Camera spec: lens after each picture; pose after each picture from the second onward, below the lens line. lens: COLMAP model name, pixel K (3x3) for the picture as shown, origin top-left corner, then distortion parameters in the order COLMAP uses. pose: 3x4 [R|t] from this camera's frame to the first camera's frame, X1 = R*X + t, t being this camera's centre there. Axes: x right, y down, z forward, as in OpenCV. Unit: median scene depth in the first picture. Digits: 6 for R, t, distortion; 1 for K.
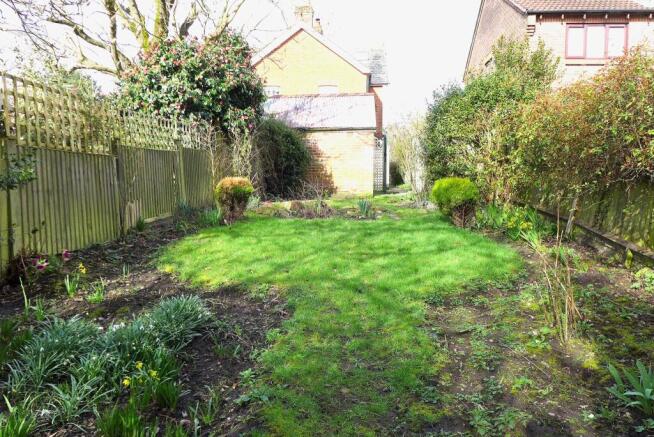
lens RADIAL K [[477.8, 0, 327.0], [0, 477.8, 218.5], [0, 0, 1]] dist [-0.052208, 0.000254]
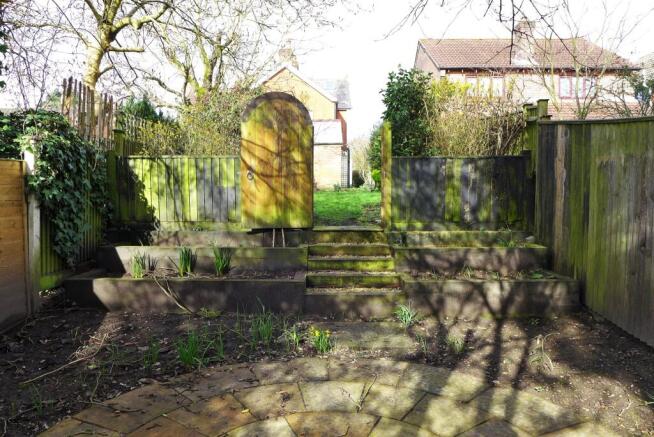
lens RADIAL K [[472.3, 0, 327.0], [0, 472.3, 218.5], [0, 0, 1]] dist [-0.001744, 0.000411]
pose [[0.997420, -0.008843, 0.071240, -0.048653], [0.010714, 0.999606, -0.025928, 0.076108], [-0.070983, 0.026624, 0.997122, -0.428162]]
